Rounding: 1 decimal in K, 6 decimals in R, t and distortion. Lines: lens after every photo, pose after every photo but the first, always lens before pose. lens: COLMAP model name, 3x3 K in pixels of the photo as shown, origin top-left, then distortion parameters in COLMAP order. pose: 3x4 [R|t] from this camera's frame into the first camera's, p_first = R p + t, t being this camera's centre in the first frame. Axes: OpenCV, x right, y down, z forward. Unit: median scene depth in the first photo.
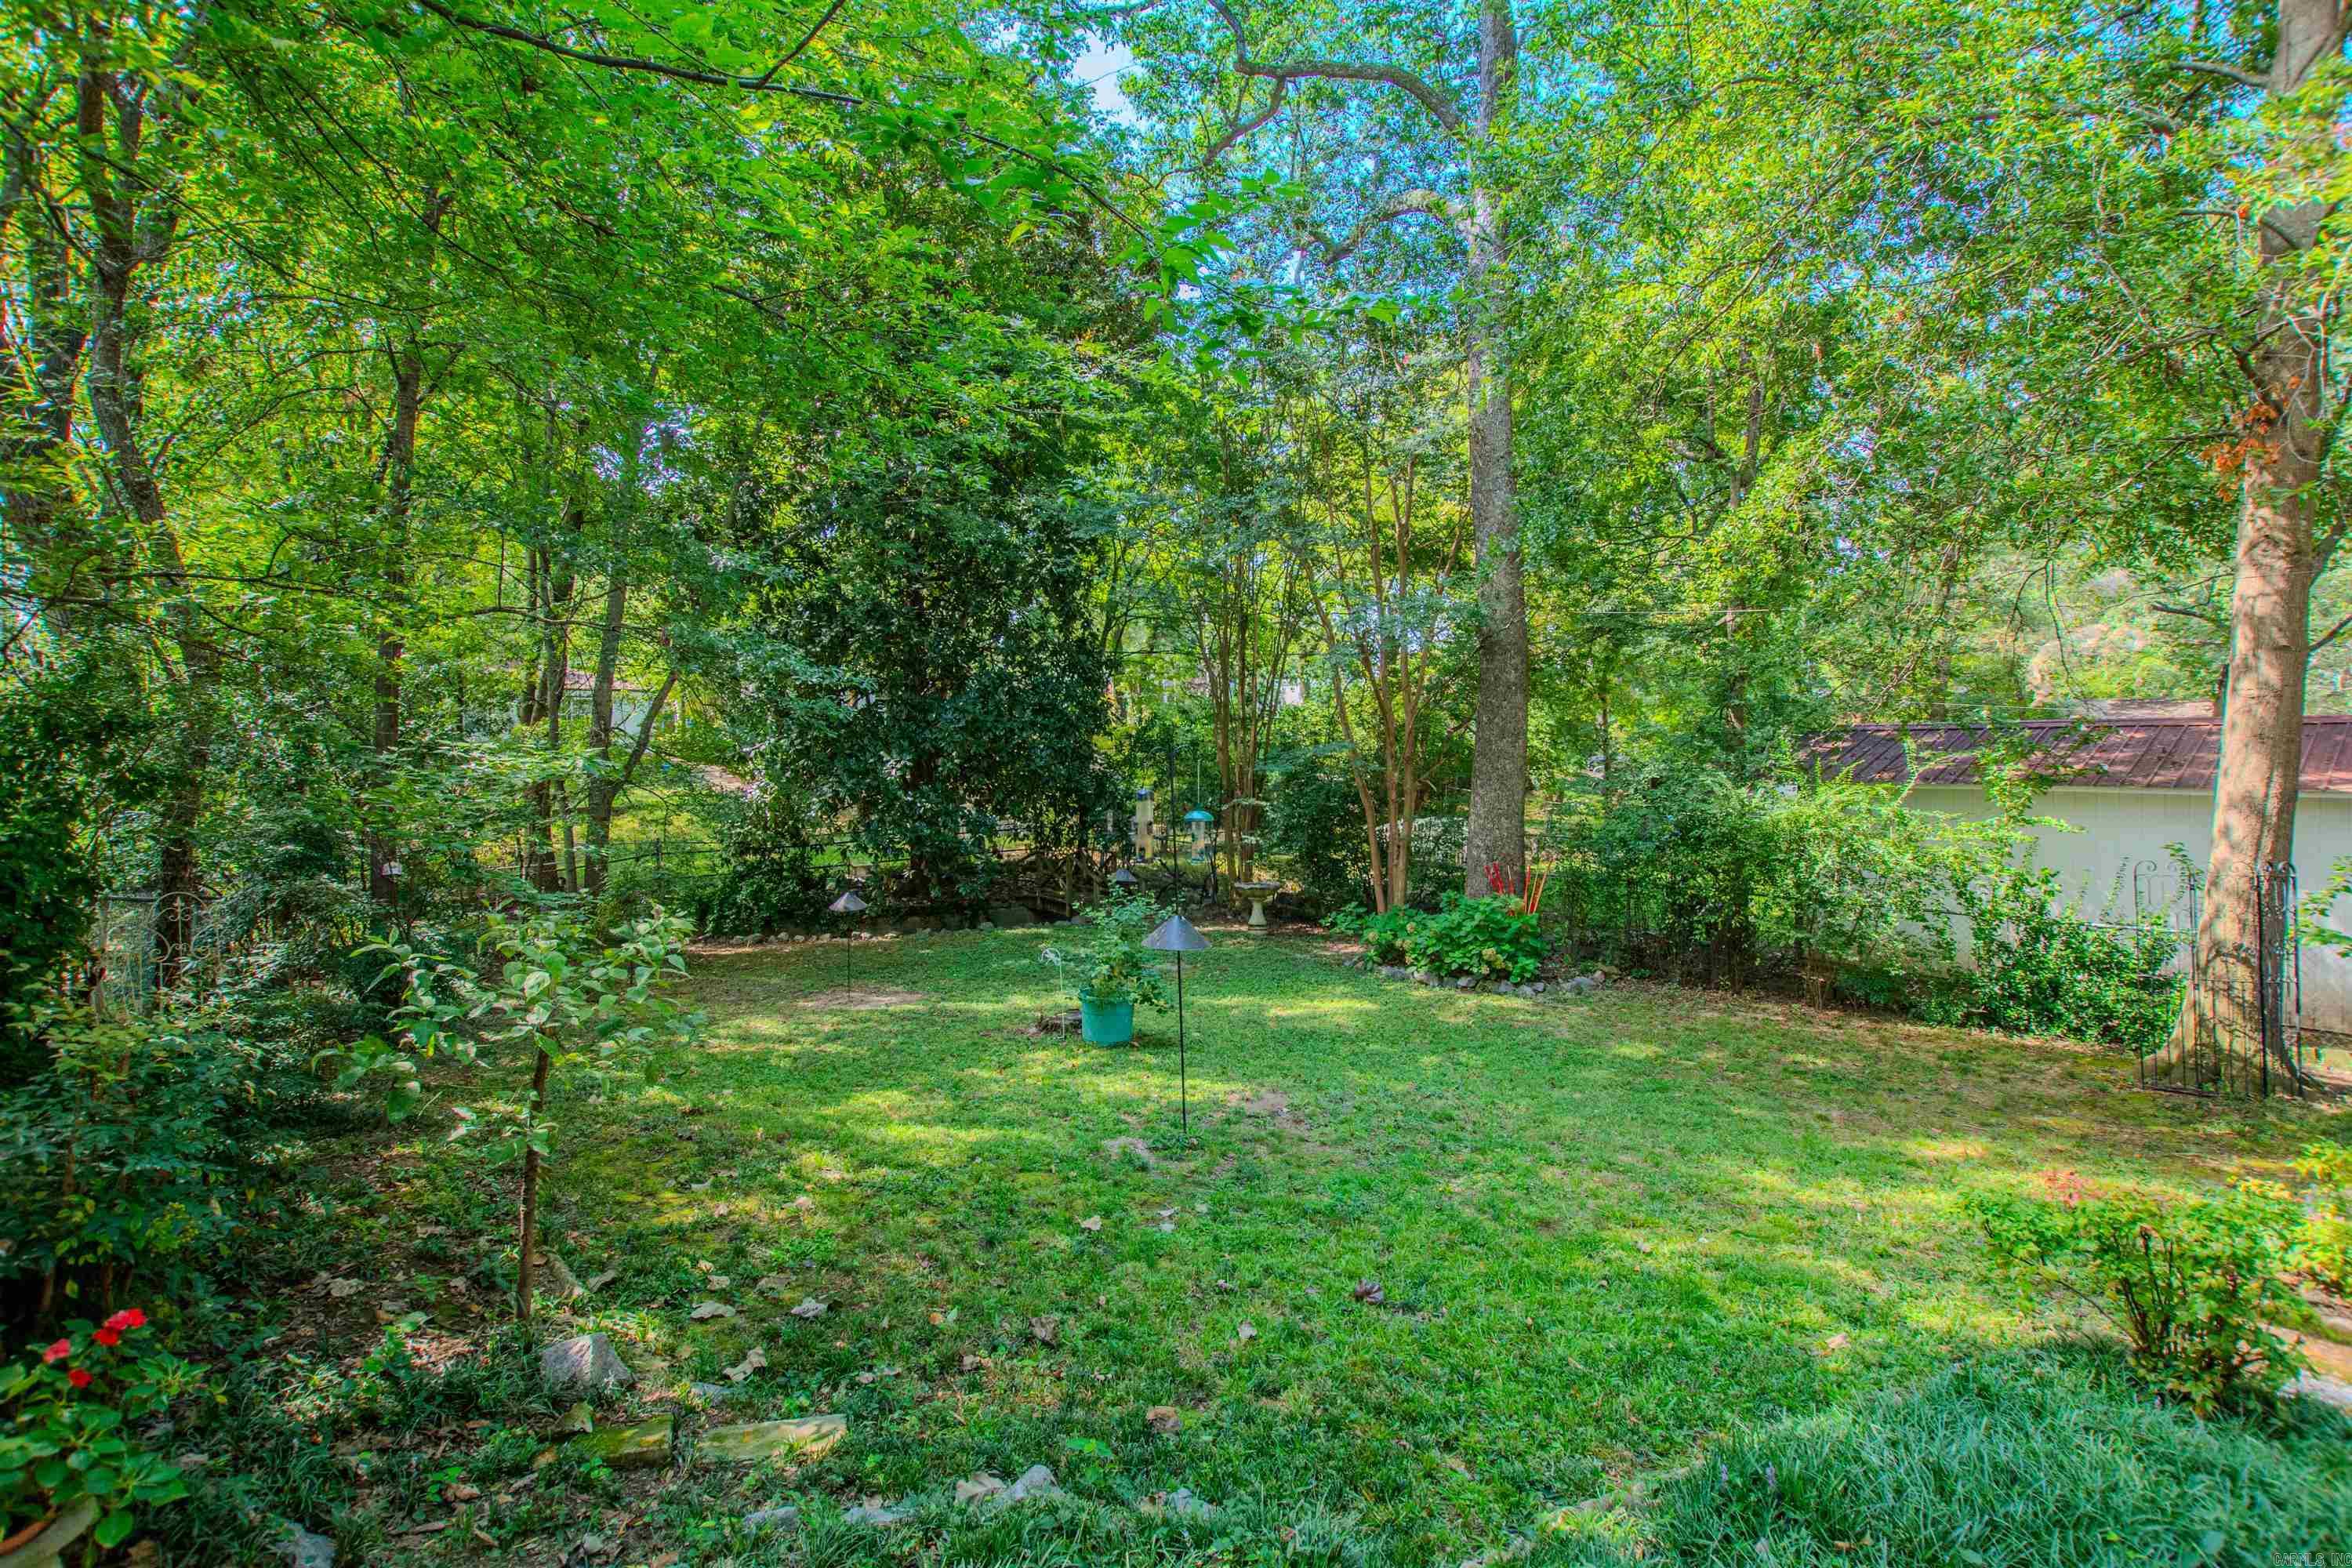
lens RADIAL K [[1145.4, 0, 1176.0], [0, 1145.4, 784.0], [0, 0, 1]] dist [-0.003505, -0.001508]
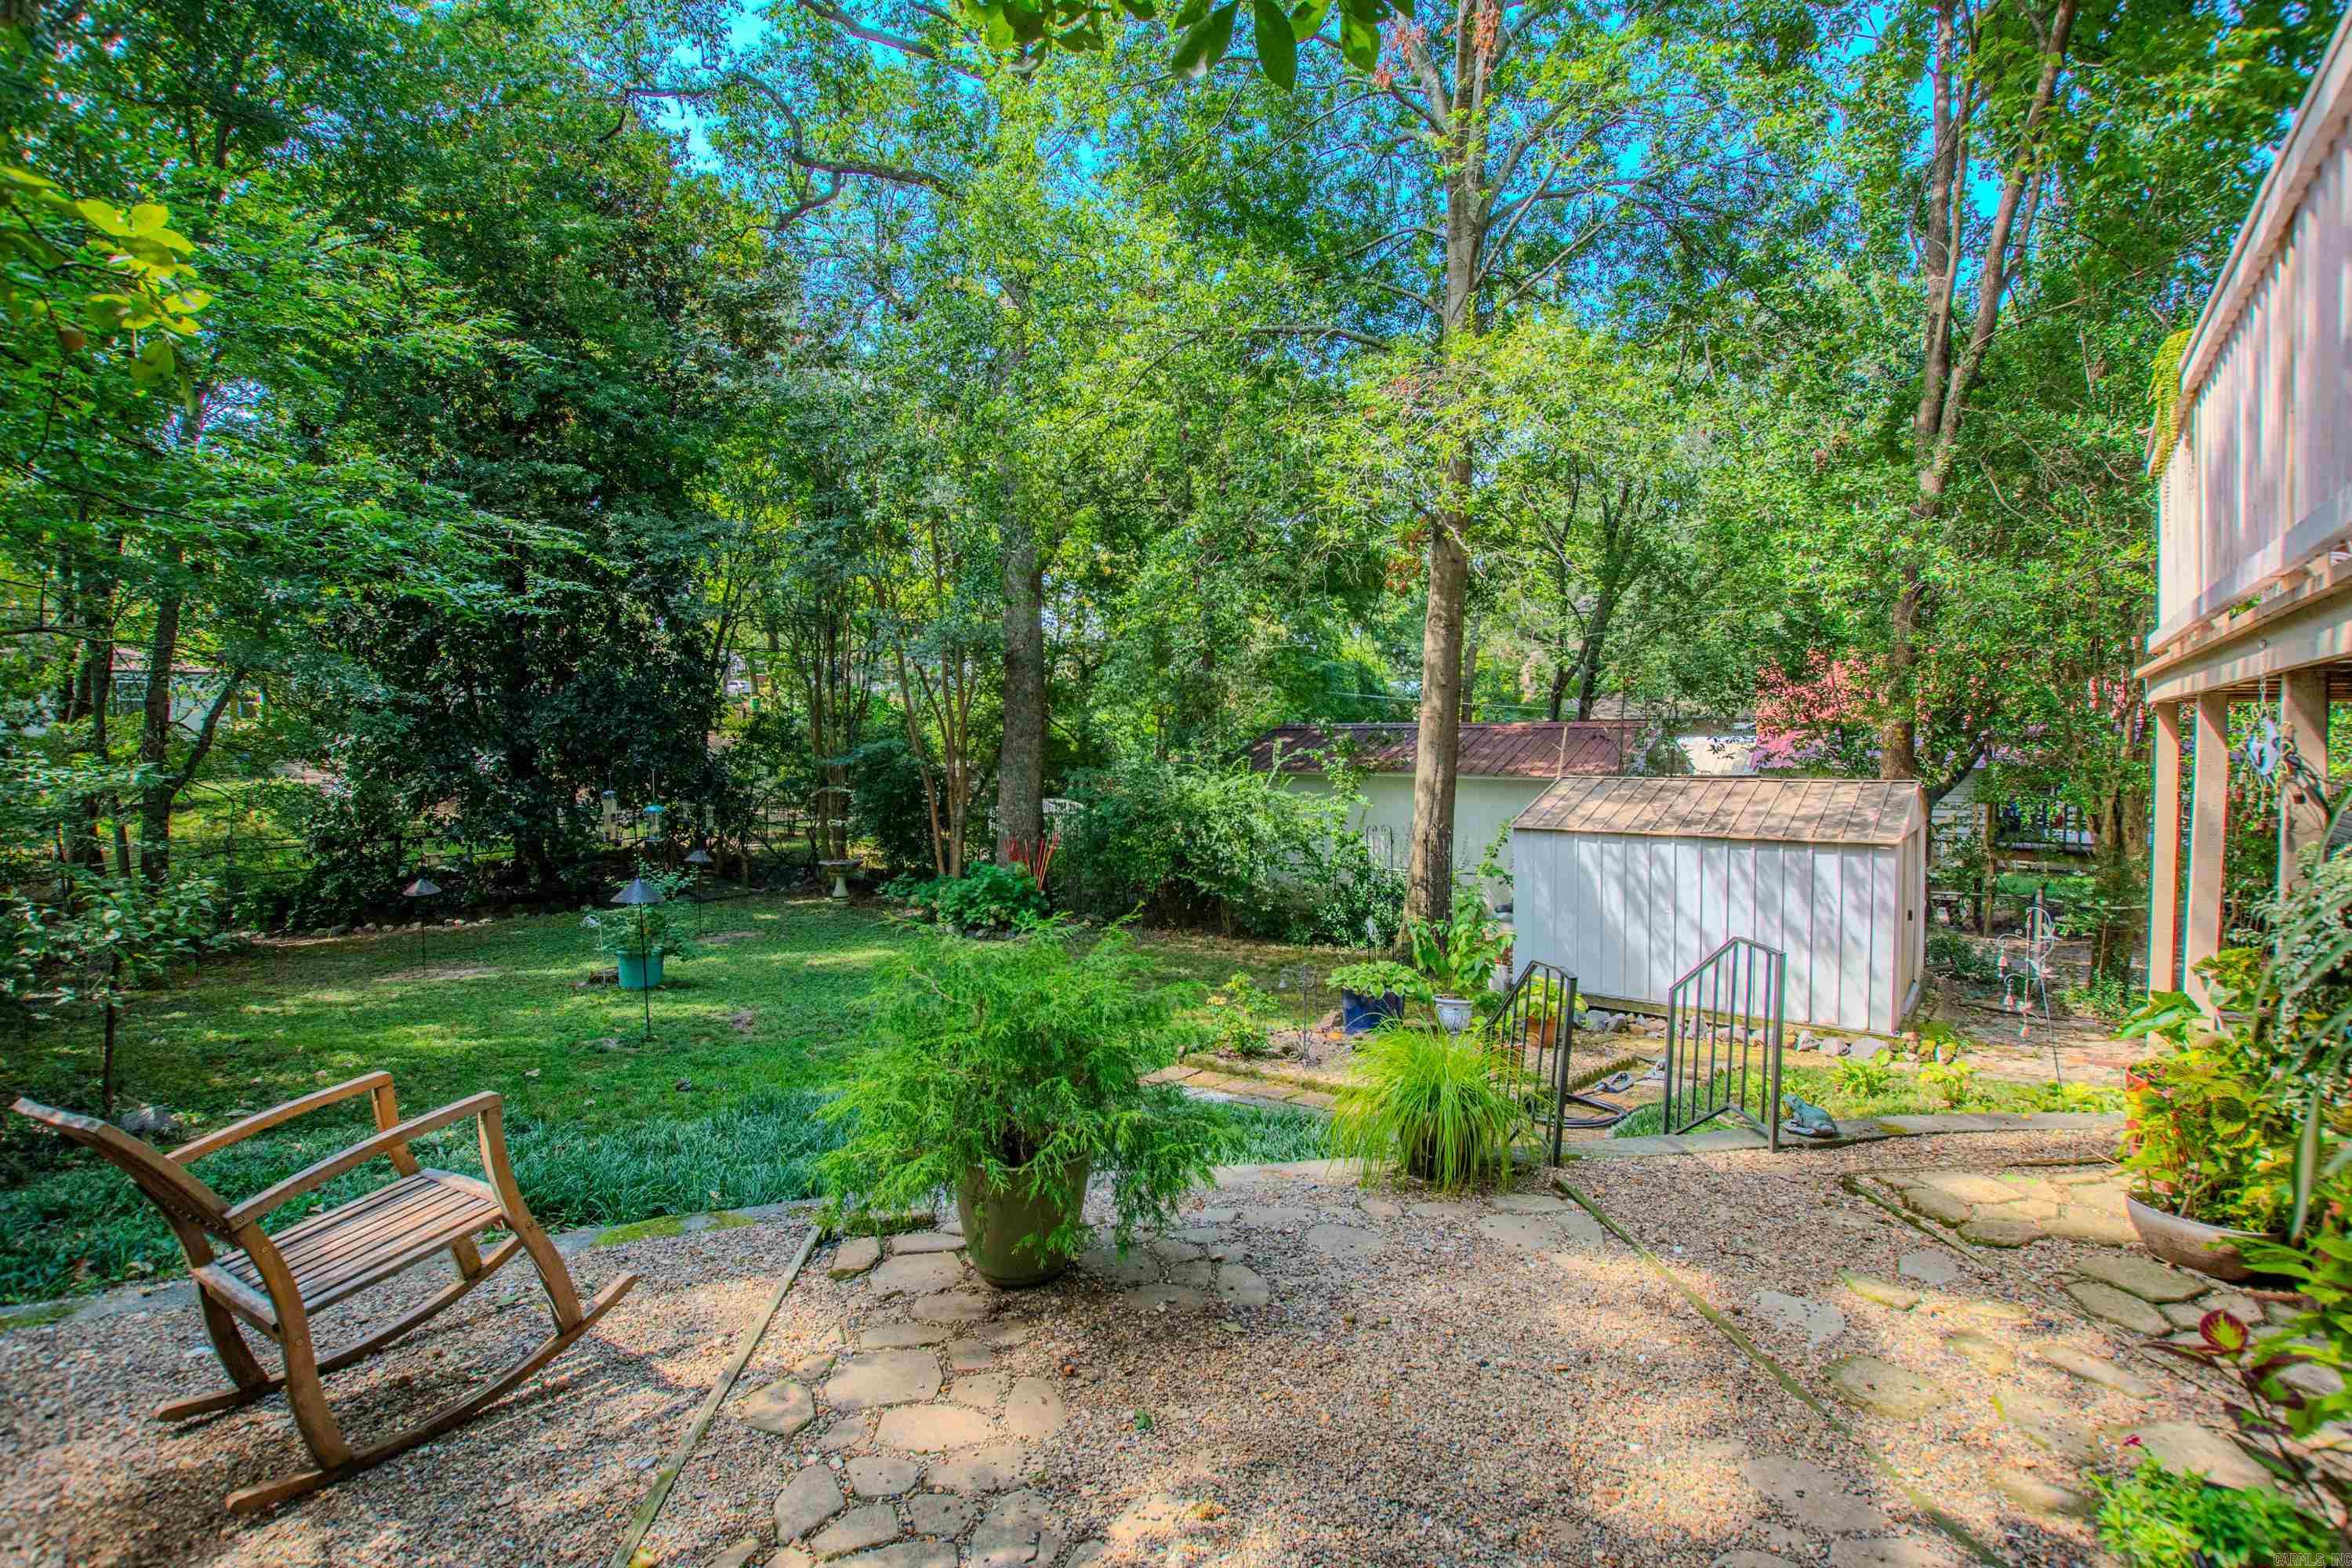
lens RADIAL K [[1145.4, 0, 1176.0], [0, 1145.4, 784.0], [0, 0, 1]] dist [-0.003505, -0.001508]
pose [[0.965871, -0.014134, 0.258638, 0.102729], [0.009663, 0.999781, 0.018552, -0.008777], [-0.258844, -0.015420, 0.965796, -0.200260]]
